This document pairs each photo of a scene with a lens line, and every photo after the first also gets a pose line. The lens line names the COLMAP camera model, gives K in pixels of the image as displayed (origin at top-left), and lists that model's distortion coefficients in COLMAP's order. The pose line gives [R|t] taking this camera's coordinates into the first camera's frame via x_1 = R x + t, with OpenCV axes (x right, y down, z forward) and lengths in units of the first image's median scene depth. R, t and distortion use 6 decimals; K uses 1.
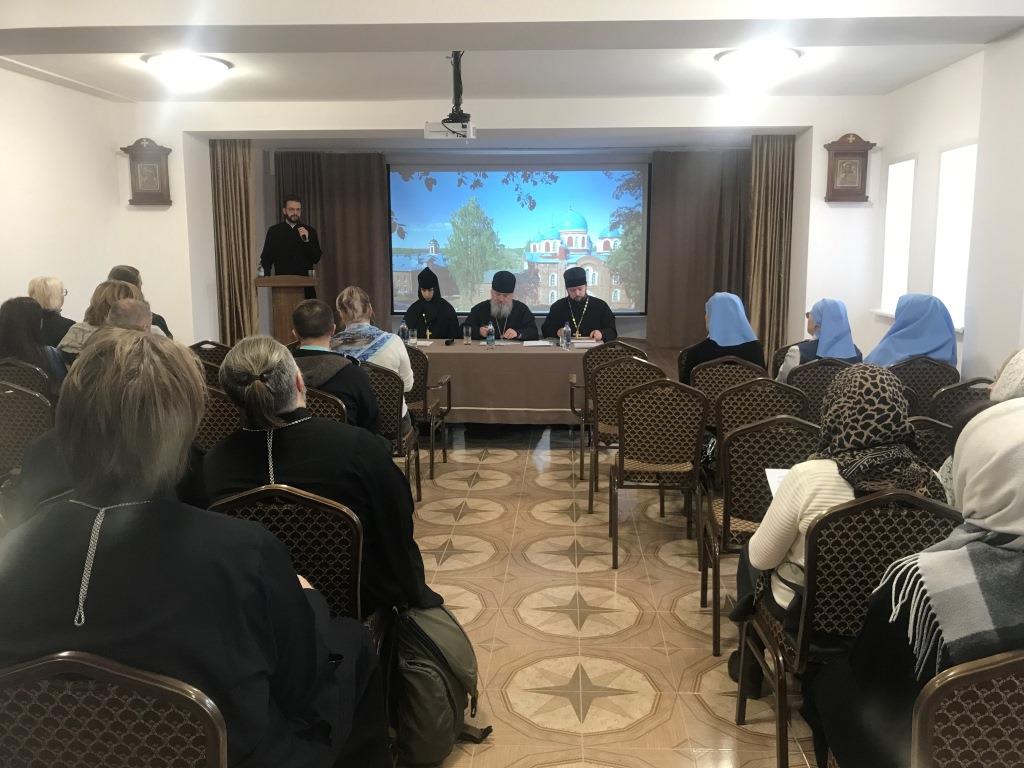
lens RADIAL K [[848.5, 0, 514.0], [0, 848.5, 378.4], [0, 0, 1]] dist [0.007866, 0.000387]
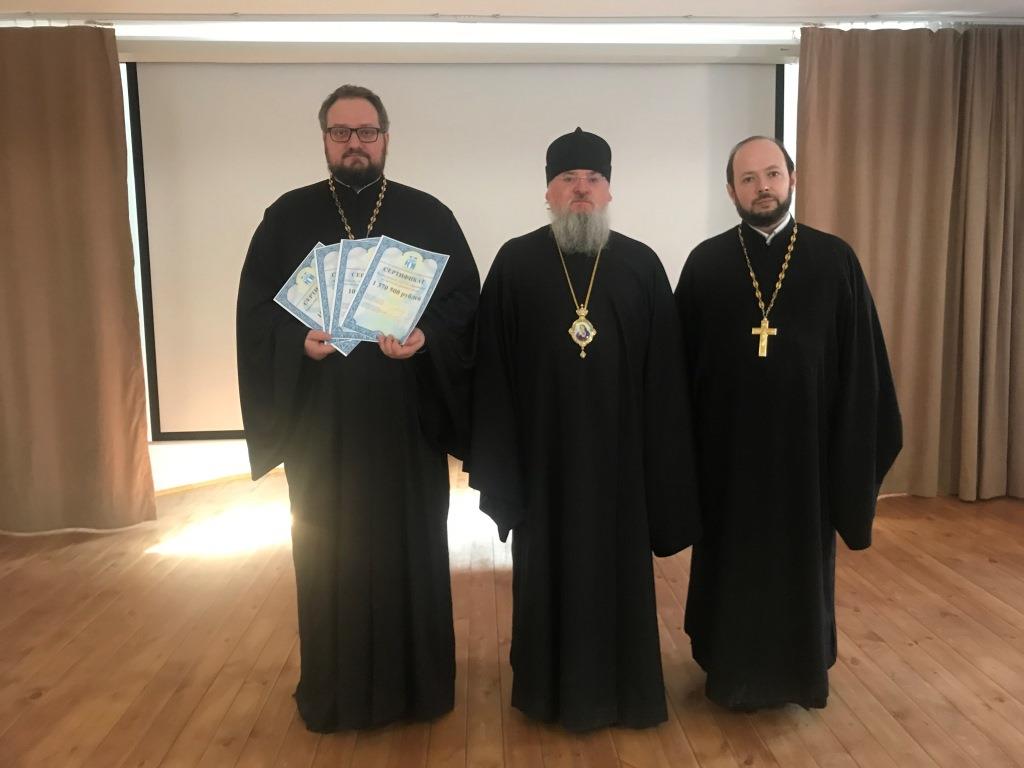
lens RADIAL K [[848.5, 0, 532.3], [0, 848.5, 368.1], [0, 0, 1]] dist [0.007866, 0.000387]
pose [[0.992005, -0.025370, 0.123619, -0.015309], [0.029864, 0.998954, -0.034641, -0.093426], [-0.122610, 0.038056, 0.991725, 0.601740]]
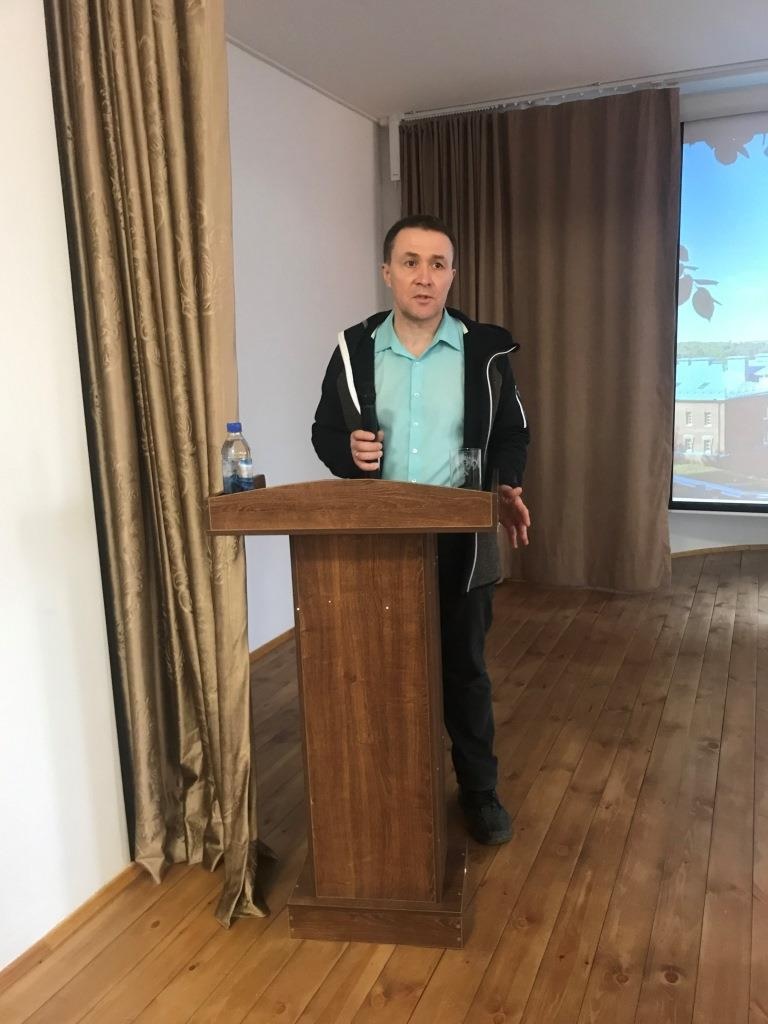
lens RADIAL K [[848.5, 0, 387.1], [0, 848.5, 517.6], [0, 0, 1]] dist [0.007866, 0.000387]
pose [[0.939836, 0.036845, -0.339633, -0.137944], [-0.022621, 0.998697, 0.045744, -0.089712], [0.340876, -0.035309, 0.939445, 0.595634]]
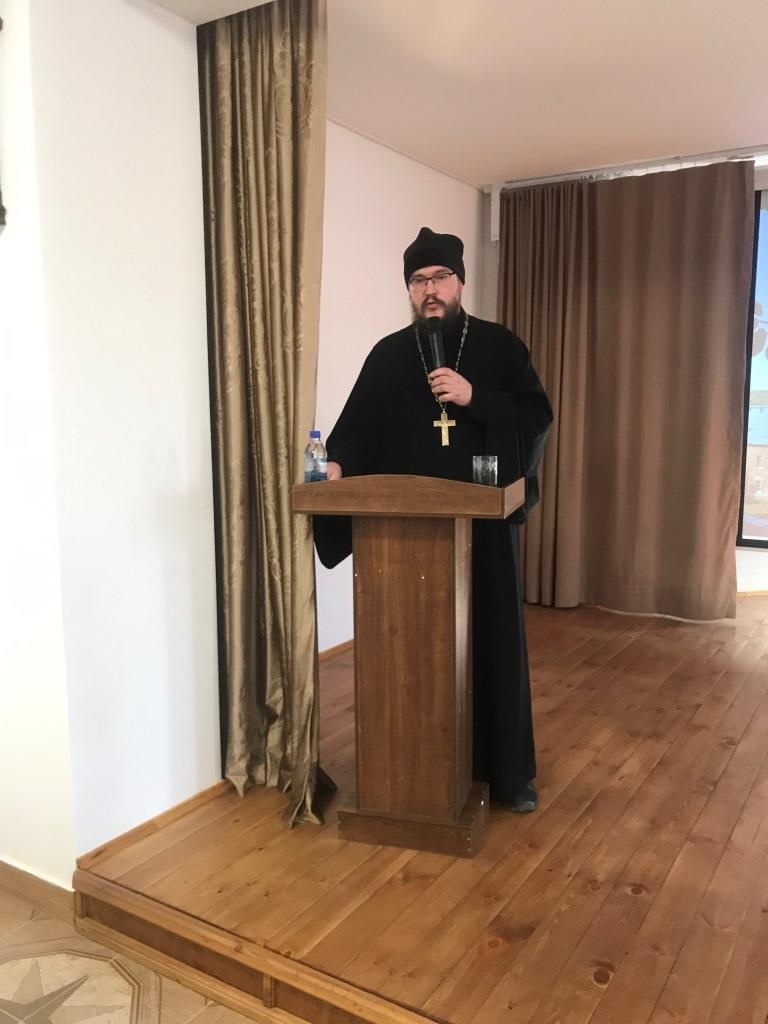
lens RADIAL K [[848.5, 0, 390.8], [0, 848.5, 518.4], [0, 0, 1]] dist [0.007866, 0.000387]
pose [[0.881105, 0.064822, -0.468457, -0.101694], [-0.072908, 0.997338, 0.000875, -0.079115], [0.467267, 0.033383, 0.883486, 0.557412]]
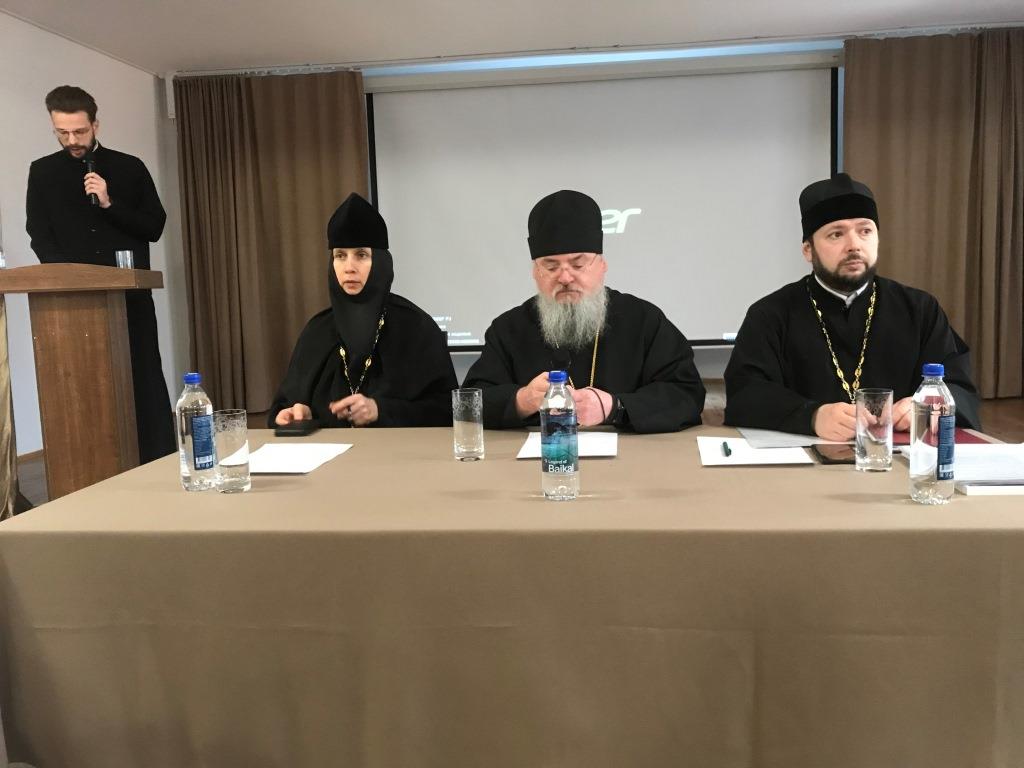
lens RADIAL K [[848.5, 0, 535.8], [0, 848.5, 367.1], [0, 0, 1]] dist [0.007866, 0.000387]
pose [[0.998586, -0.022313, -0.048256, -0.009700], [0.019845, 0.998500, -0.051026, -0.033062], [0.049322, 0.049996, 0.997531, 0.440046]]
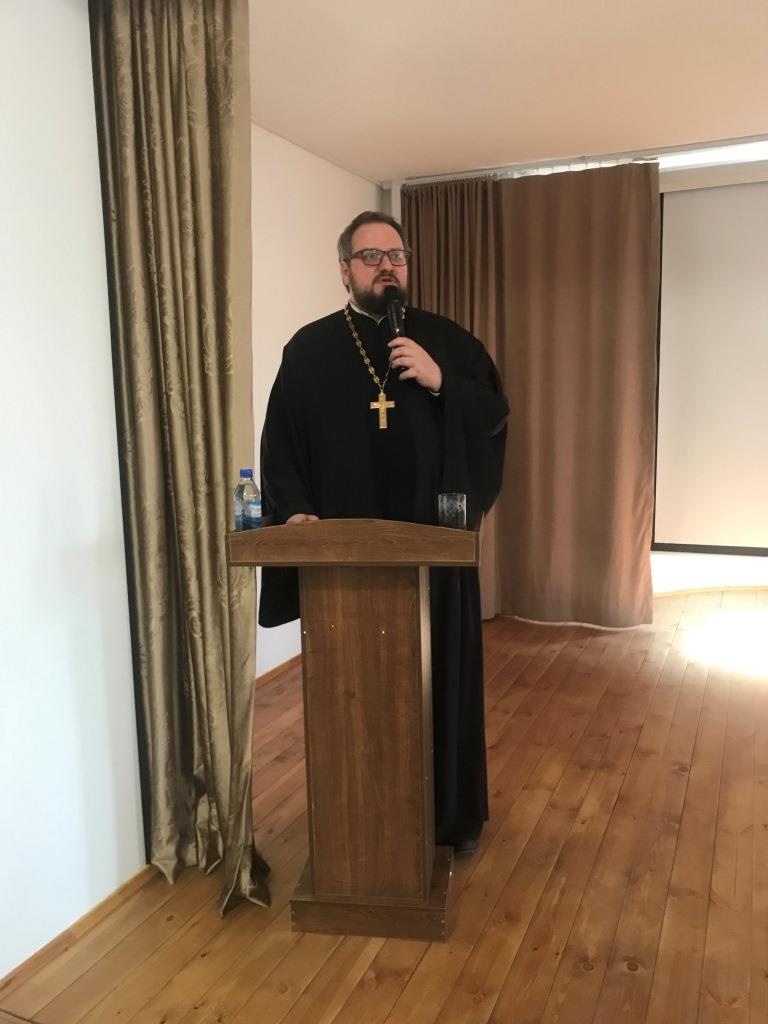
lens RADIAL K [[848.5, 0, 388.4], [0, 848.5, 517.3], [0, 0, 1]] dist [0.007866, 0.000387]
pose [[0.940772, 0.034497, -0.337280, -0.129823], [-0.036553, 0.999332, 0.000254, -0.090146], [0.337063, 0.012090, 0.941404, 0.573416]]
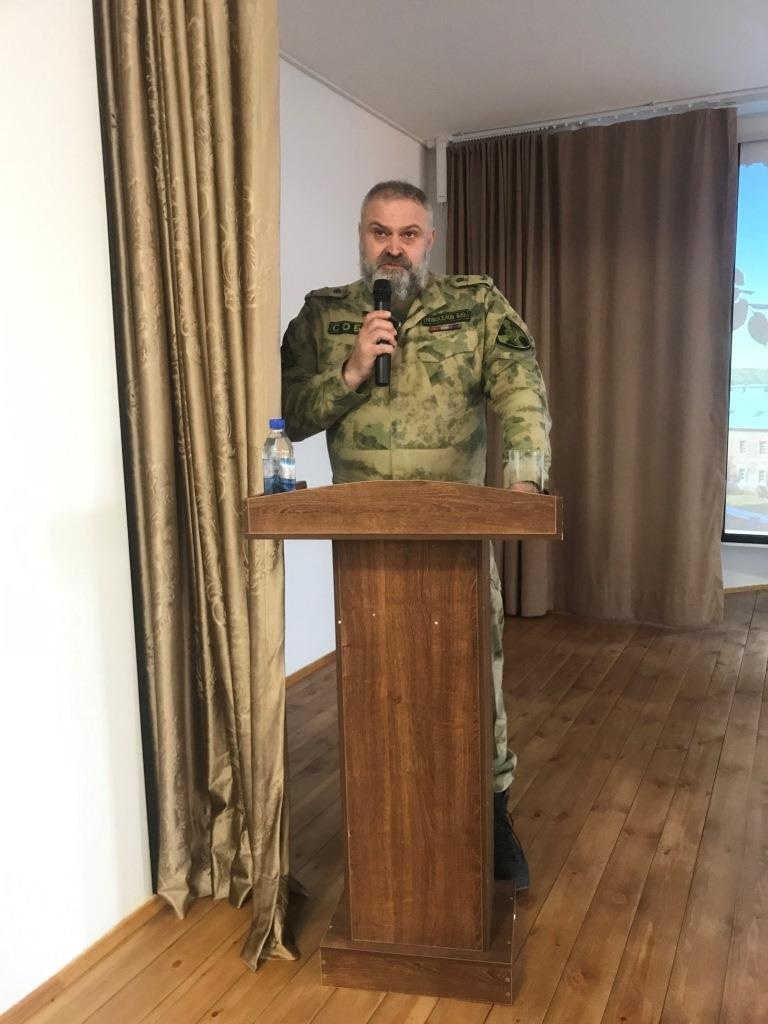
lens RADIAL K [[848.5, 0, 389.0], [0, 848.5, 521.7], [0, 0, 1]] dist [0.007866, 0.000387]
pose [[0.925866, 0.041826, -0.375531, -0.144922], [-0.042085, 0.999086, 0.007517, -0.083560], [0.375502, 0.008844, 0.926780, 0.605928]]
